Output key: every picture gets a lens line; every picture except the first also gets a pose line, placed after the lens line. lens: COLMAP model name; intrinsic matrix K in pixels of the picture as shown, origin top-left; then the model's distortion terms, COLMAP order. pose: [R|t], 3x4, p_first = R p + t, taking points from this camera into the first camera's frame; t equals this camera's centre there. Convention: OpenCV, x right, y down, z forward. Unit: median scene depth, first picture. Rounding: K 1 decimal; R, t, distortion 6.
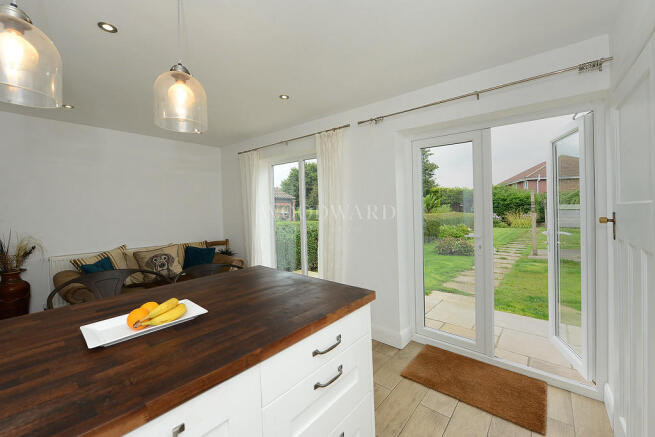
lens RADIAL K [[260.9, 0, 328.3], [0, 260.9, 209.5], [0, 0, 1]] dist [0.000338, 0.000017]
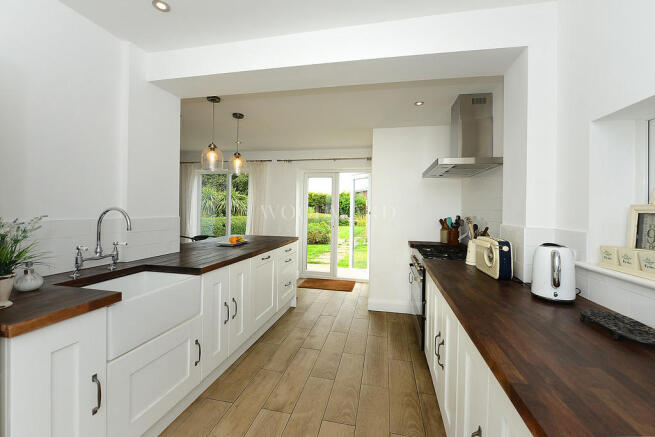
lens RADIAL K [[260.9, 0, 328.3], [0, 260.9, 209.5], [0, 0, 1]] dist [0.000338, 0.000017]
pose [[0.879616, 0.034976, 0.474396, -0.204678], [-0.034621, 0.999355, -0.009487, 0.007257], [-0.474423, -0.008079, 0.880260, -0.375280]]
